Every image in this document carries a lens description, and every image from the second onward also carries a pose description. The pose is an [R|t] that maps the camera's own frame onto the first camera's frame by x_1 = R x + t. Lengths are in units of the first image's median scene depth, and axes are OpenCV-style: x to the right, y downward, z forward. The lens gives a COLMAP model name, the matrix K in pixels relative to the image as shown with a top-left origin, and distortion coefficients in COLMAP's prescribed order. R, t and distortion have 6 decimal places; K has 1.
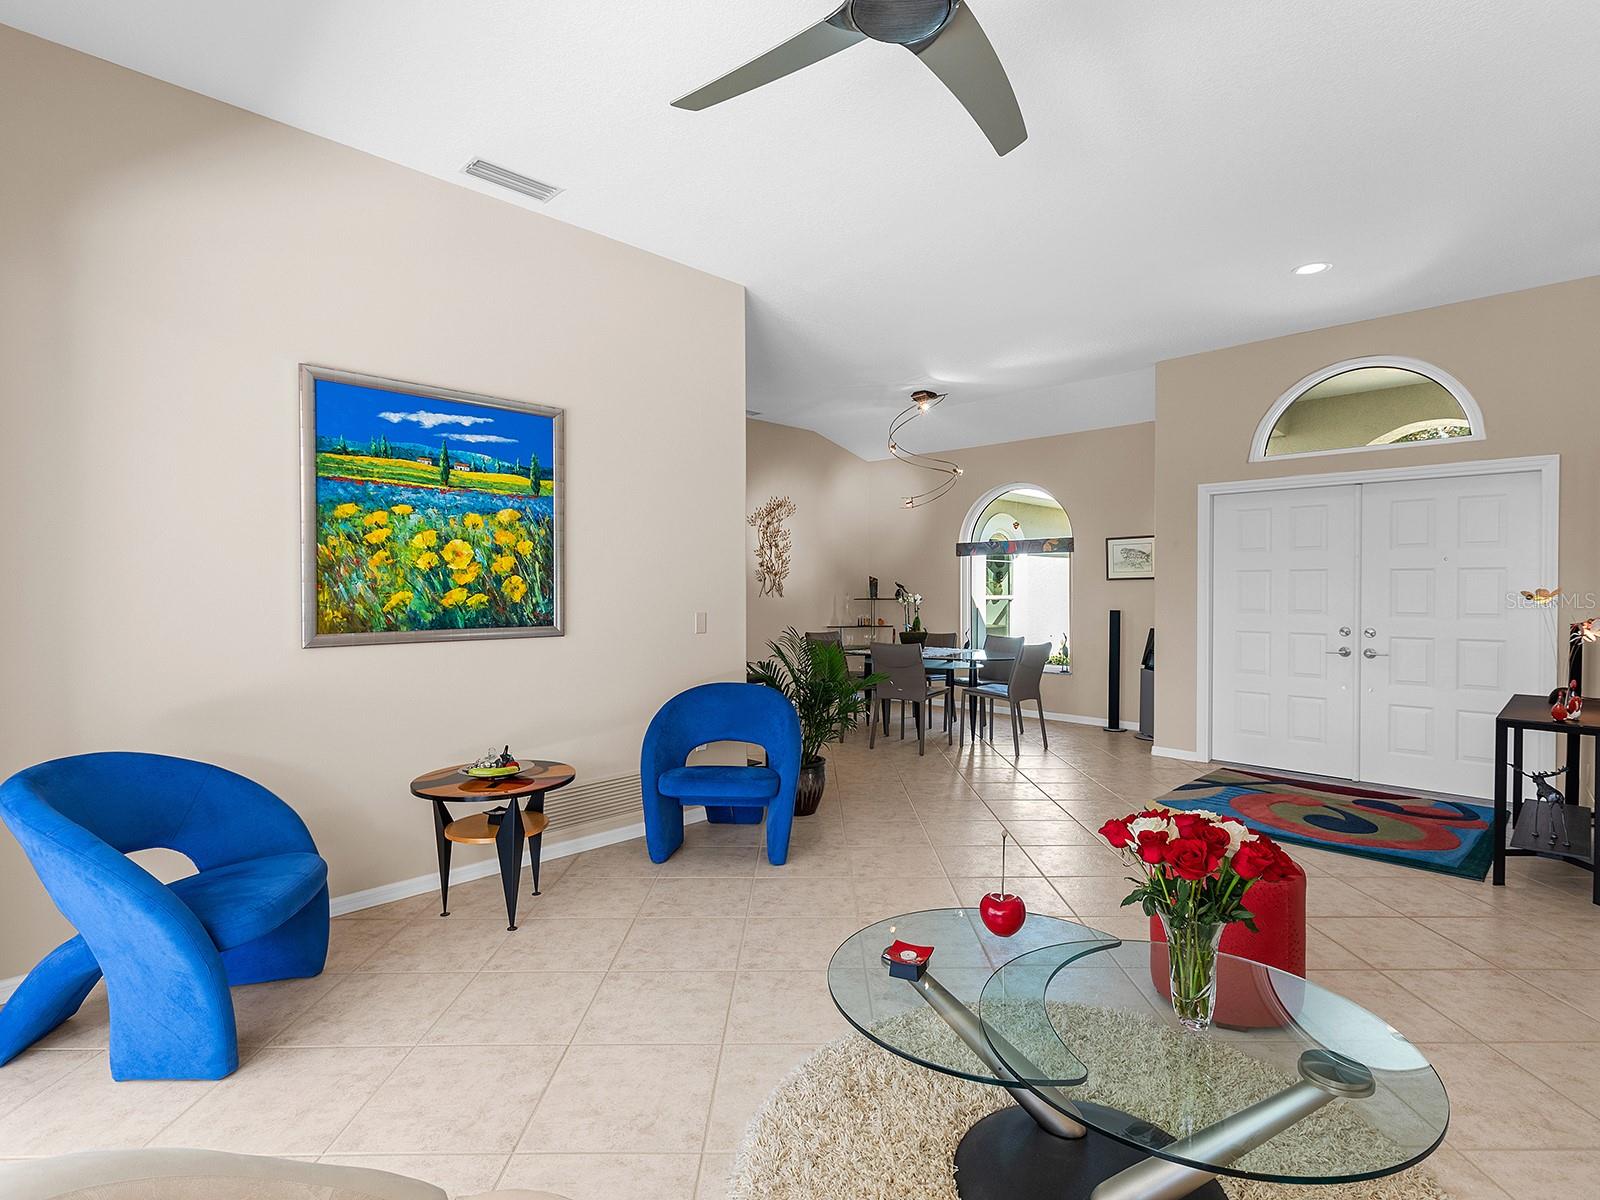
lens RADIAL K [[815.4, 0, 807.3], [0, 815.4, 597.4], [0, 0, 1]] dist [-0.001708, 0.001454]
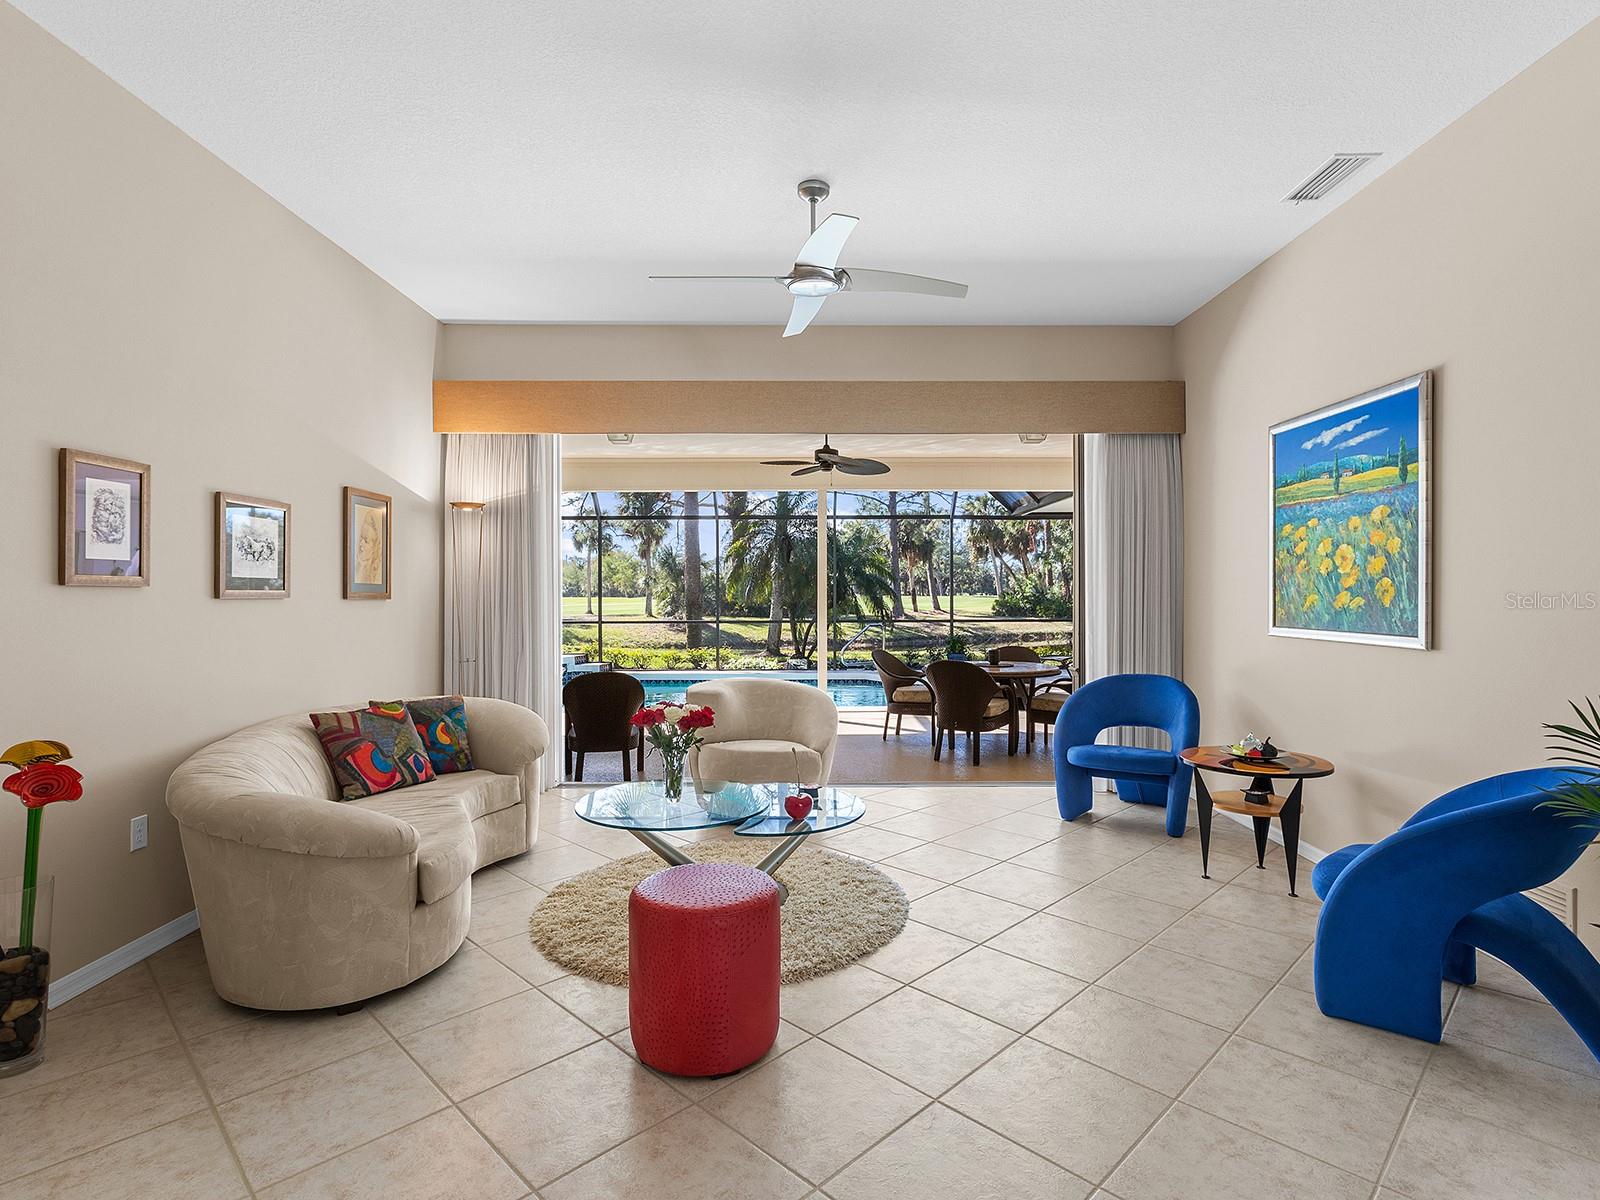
lens RADIAL K [[815.4, 0, 803.6], [0, 815.4, 595.2], [0, 0, 1]] dist [-0.001708, 0.001454]
pose [[-0.708854, 0.001974, -0.705352, 0.788548], [-0.007645, 0.999916, 0.010482, -0.012206], [0.705314, 0.012823, -0.708779, 1.258533]]
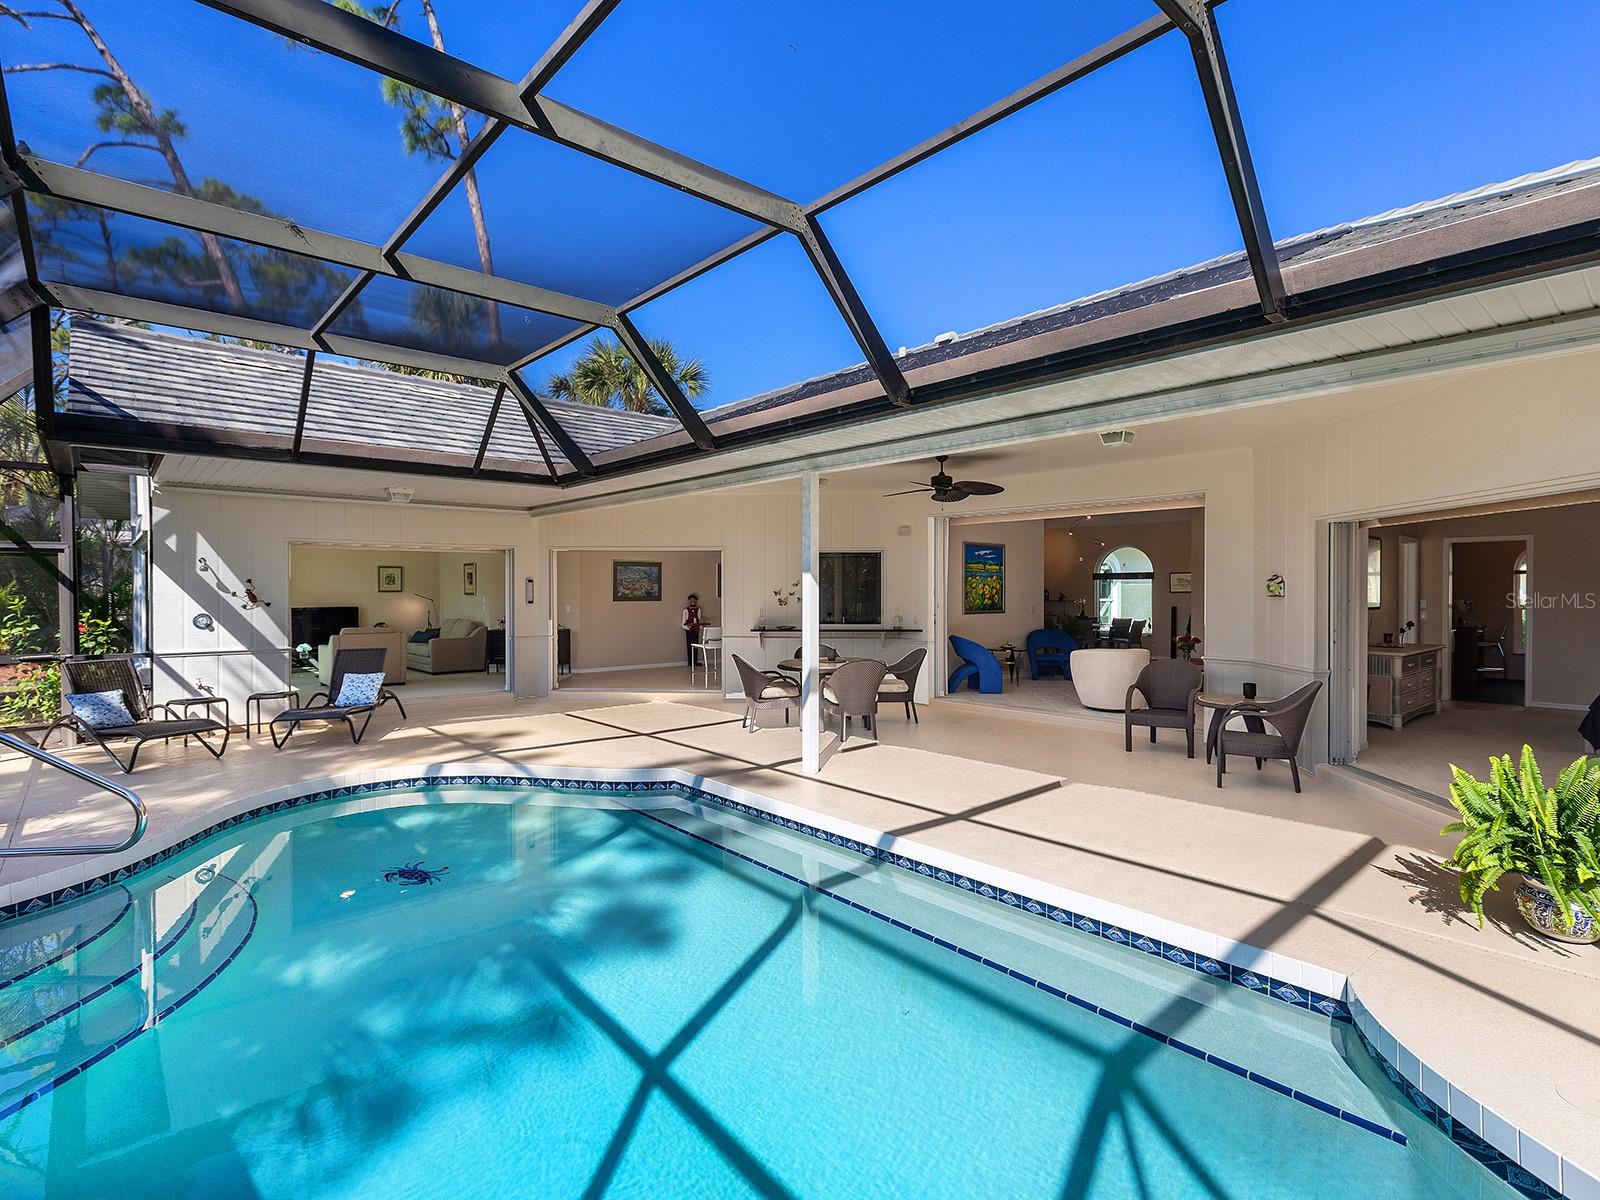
lens RADIAL K [[815.4, 0, 811.0], [0, 815.4, 597.1], [0, 0, 1]] dist [-0.001708, 0.001454]
pose [[0.999087, -0.003385, -0.042595, -1.051831], [0.003582, 0.999983, 0.004563, -0.038101], [0.042579, -0.004711, 0.999082, -2.615834]]
